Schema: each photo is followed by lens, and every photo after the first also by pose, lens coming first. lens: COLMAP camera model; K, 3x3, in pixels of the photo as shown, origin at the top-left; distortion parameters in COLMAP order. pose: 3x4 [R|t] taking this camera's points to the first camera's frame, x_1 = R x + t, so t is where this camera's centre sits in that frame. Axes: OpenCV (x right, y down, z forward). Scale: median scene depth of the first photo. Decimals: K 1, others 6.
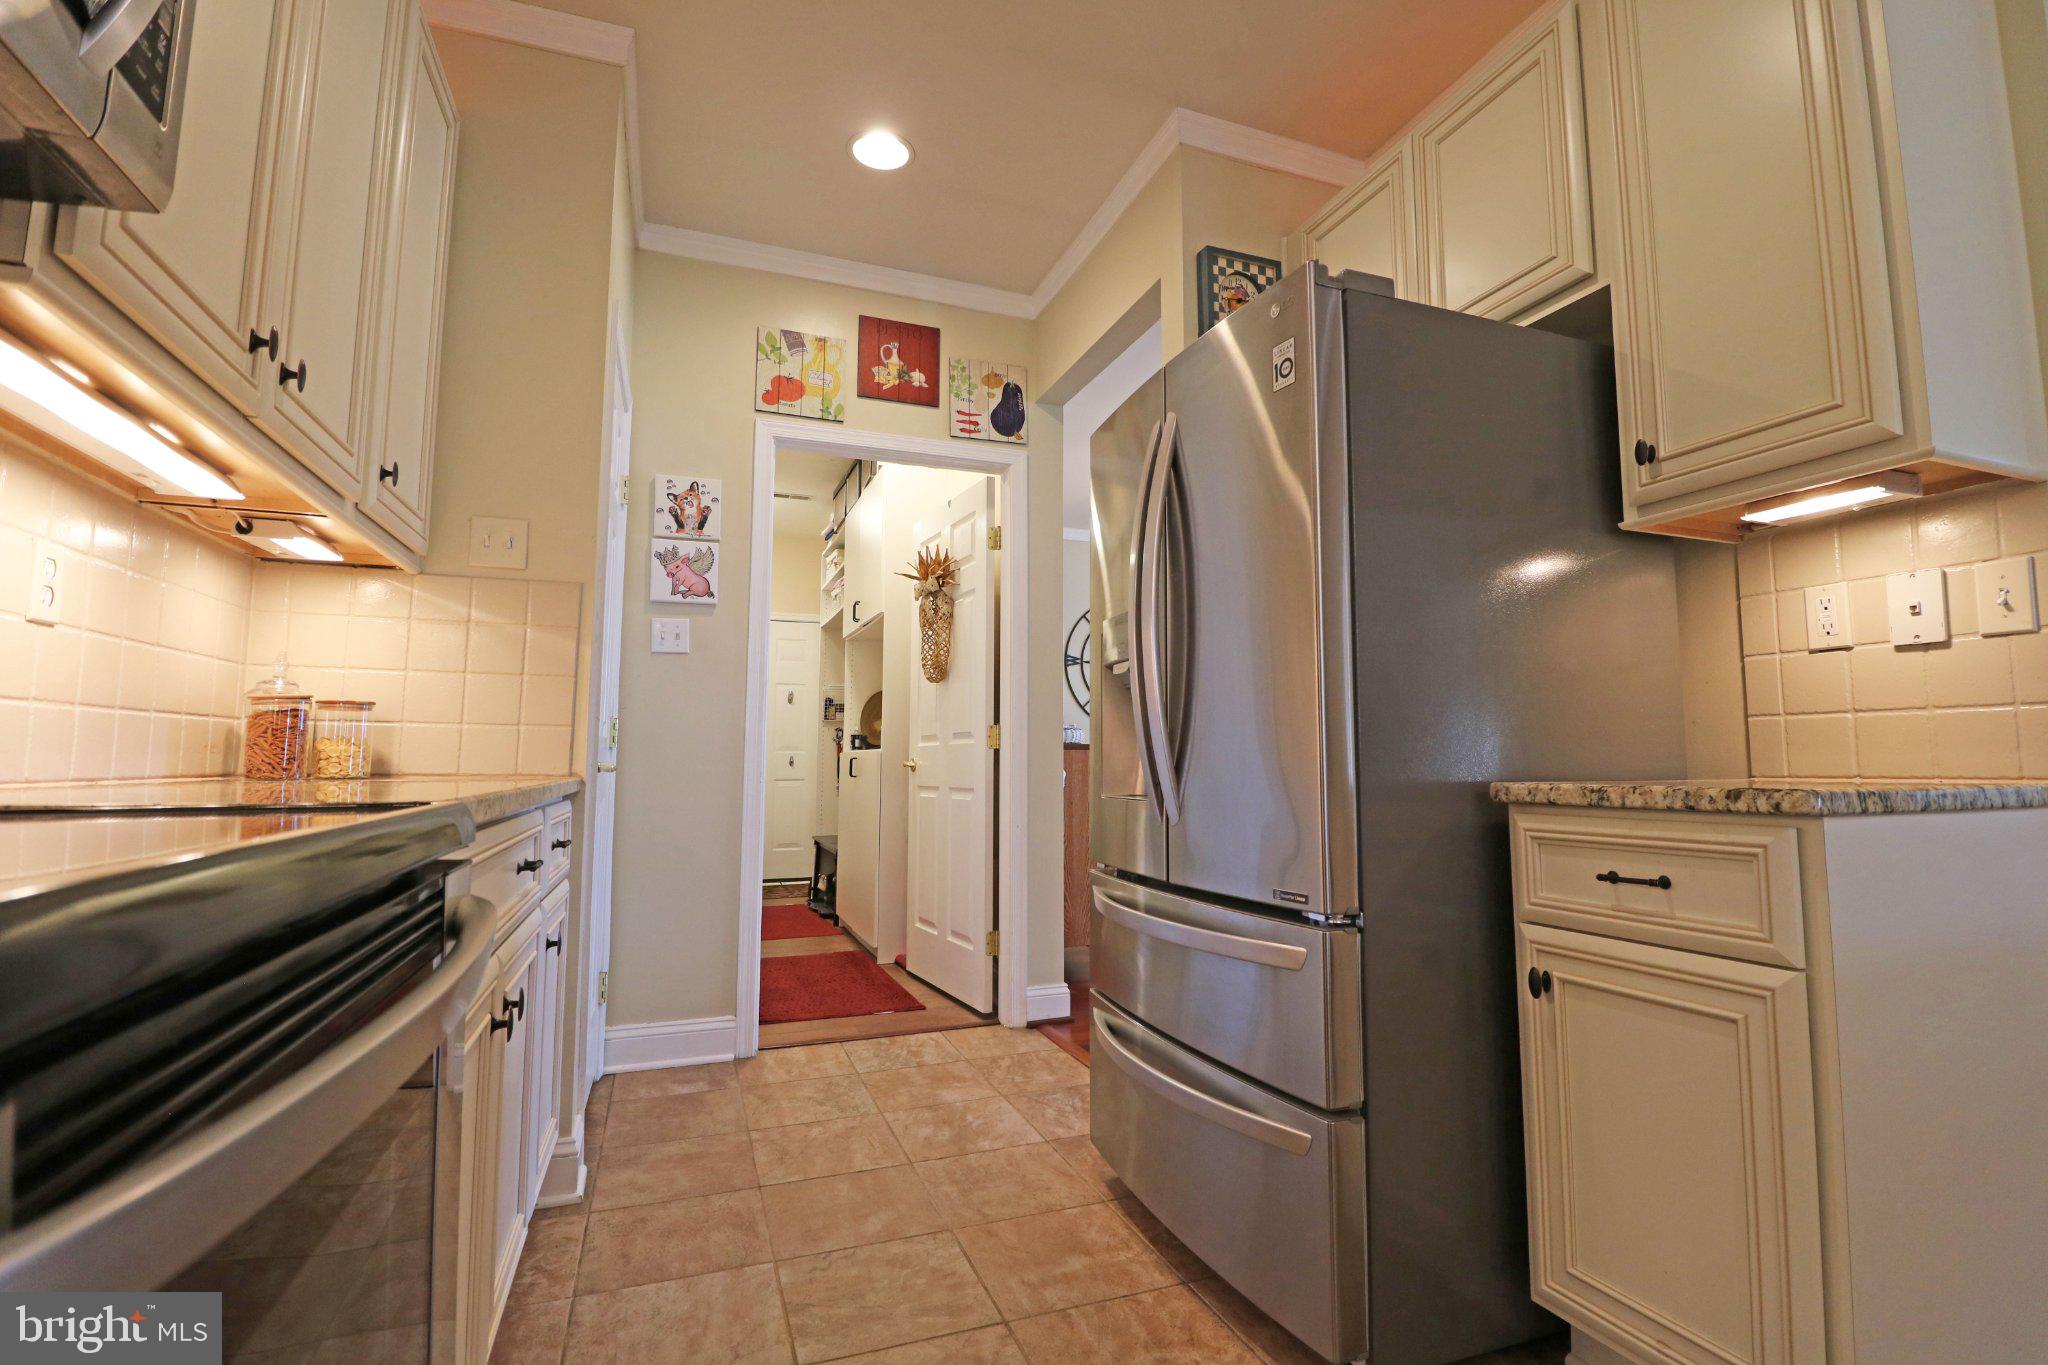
lens RADIAL K [[954.2, 0, 1048.0], [0, 954.2, 680.8], [0, 0, 1]] dist [-0.001300, -0.011318]
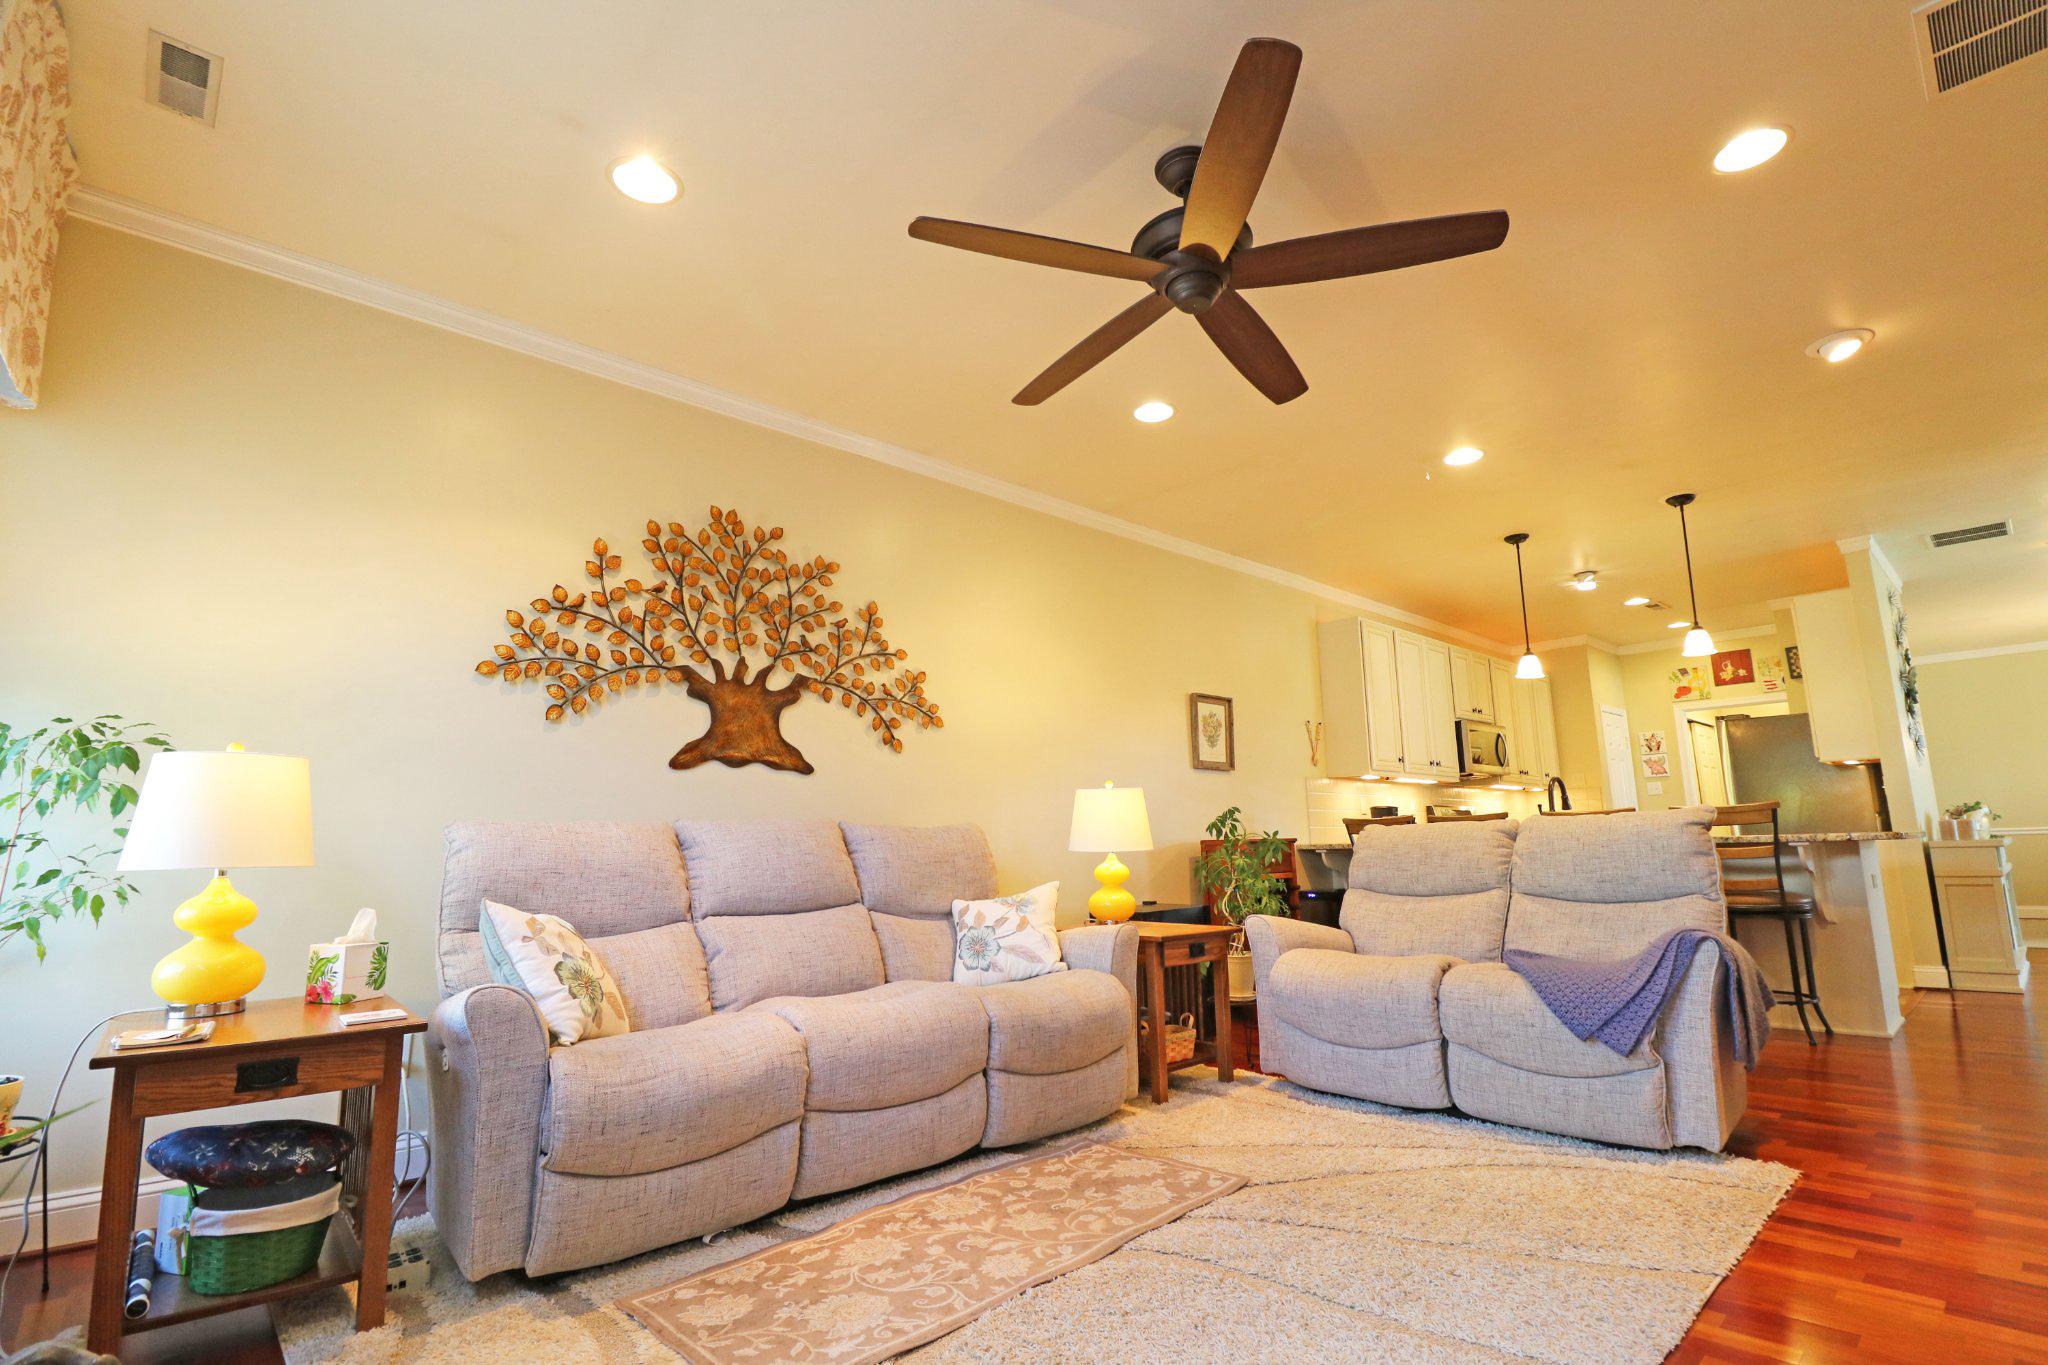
lens RADIAL K [[954.2, 0, 1032.6], [0, 954.2, 666.4], [0, 0, 1]] dist [-0.001300, -0.011318]
pose [[0.363478, -0.180112, -0.914026, 1.447535], [0.096986, 0.983117, -0.155159, -0.132123], [0.926541, -0.032251, 0.374810, -1.613766]]
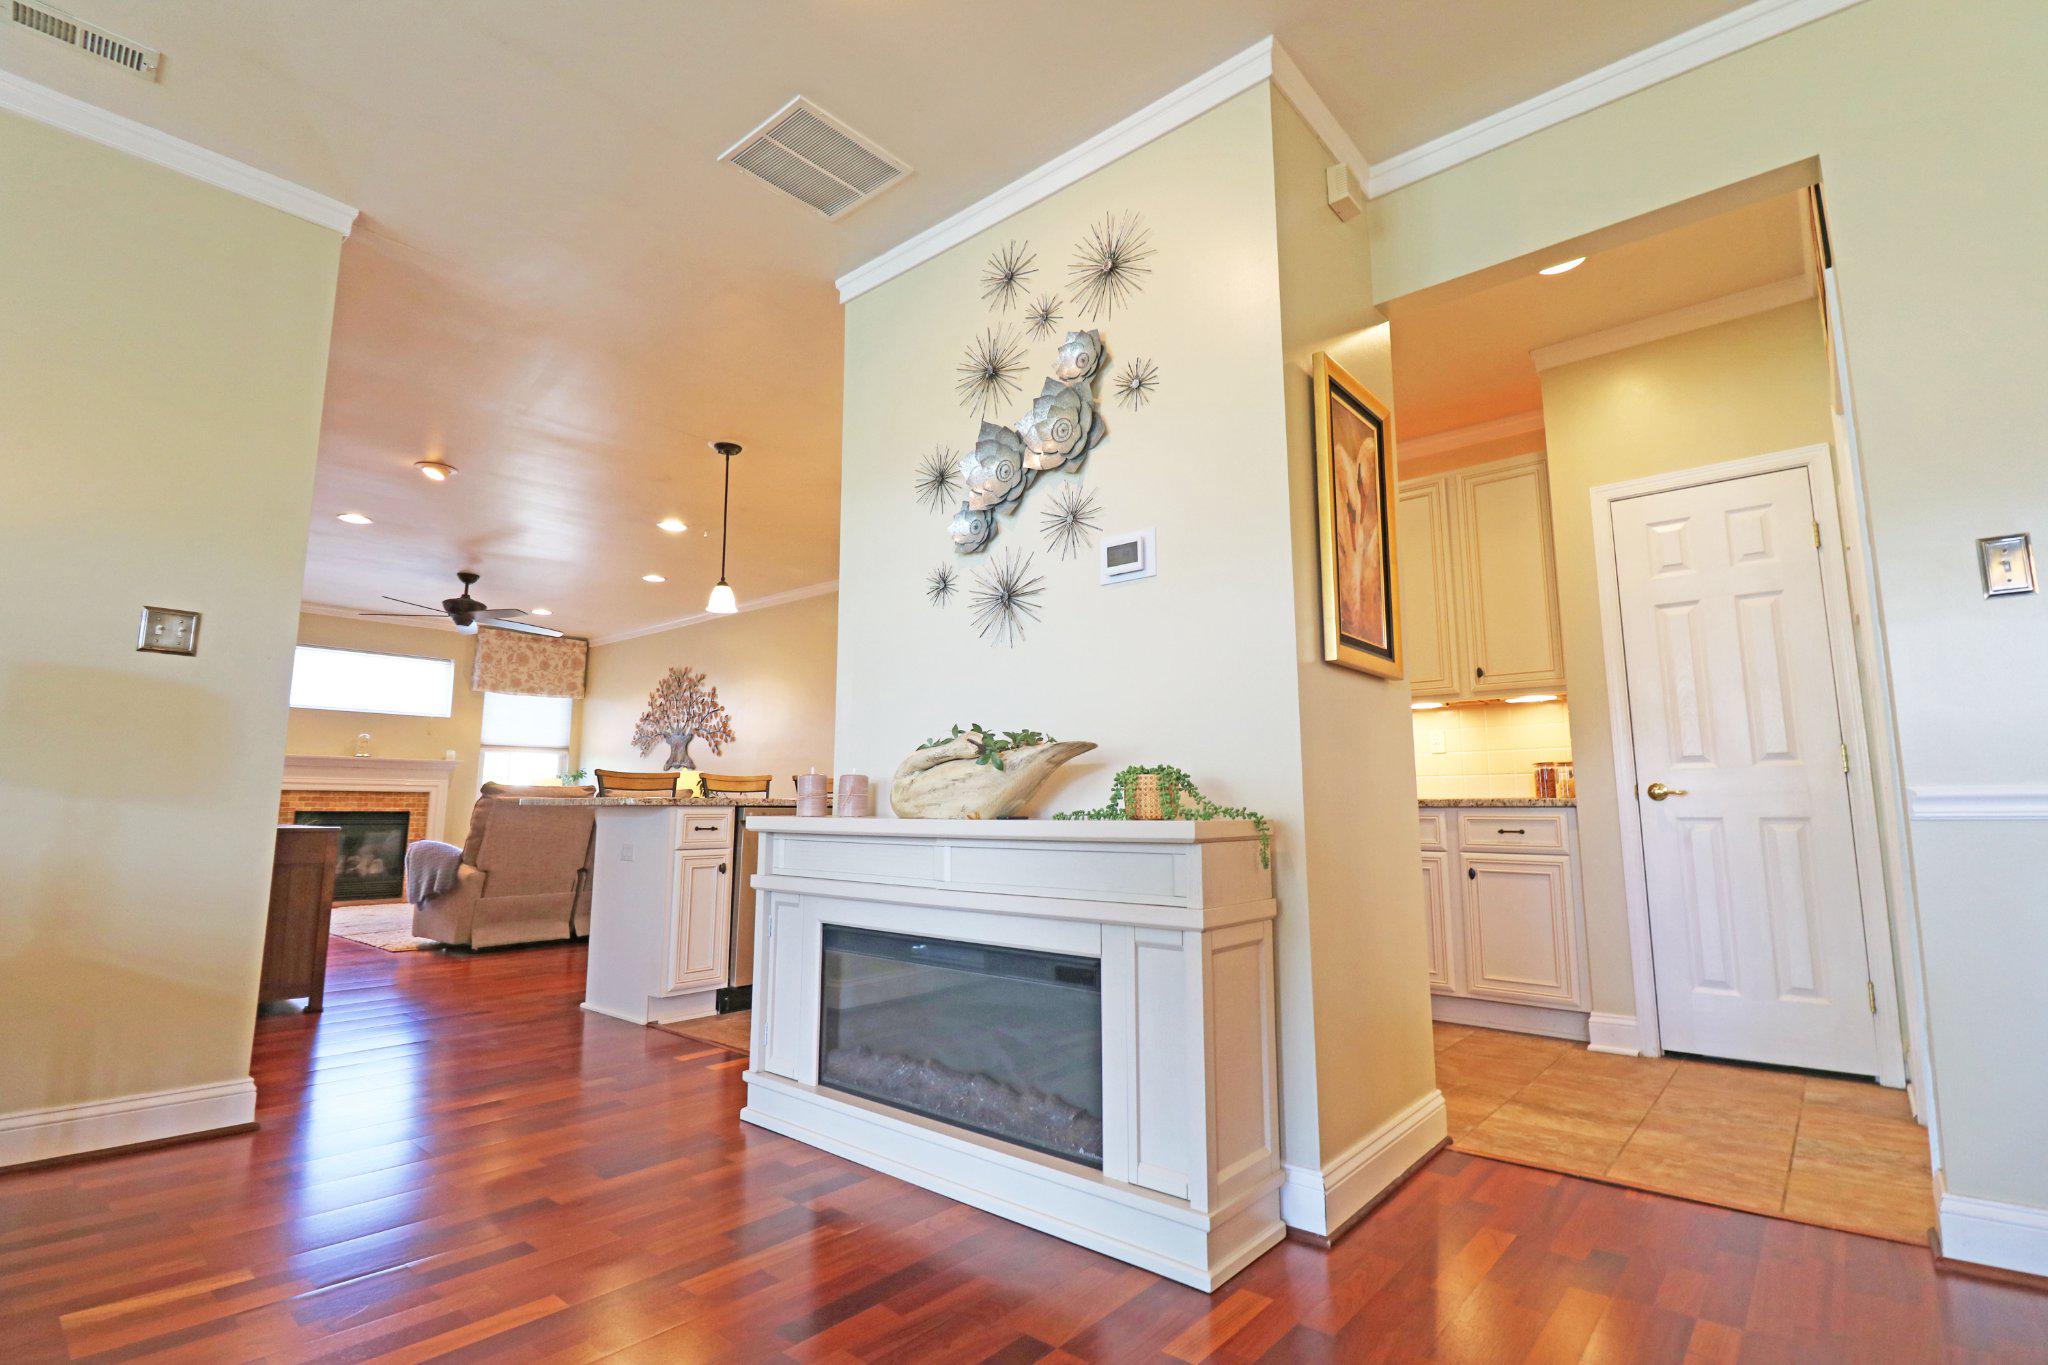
lens RADIAL K [[954.2, 0, 1030.6], [0, 954.2, 666.2], [0, 0, 1]] dist [-0.001300, -0.011318]
pose [[-0.882013, -0.069902, -0.466012, 0.737919], [0.039076, 0.974681, -0.220160, 0.128606], [0.469602, -0.212394, -0.856950, 1.284001]]
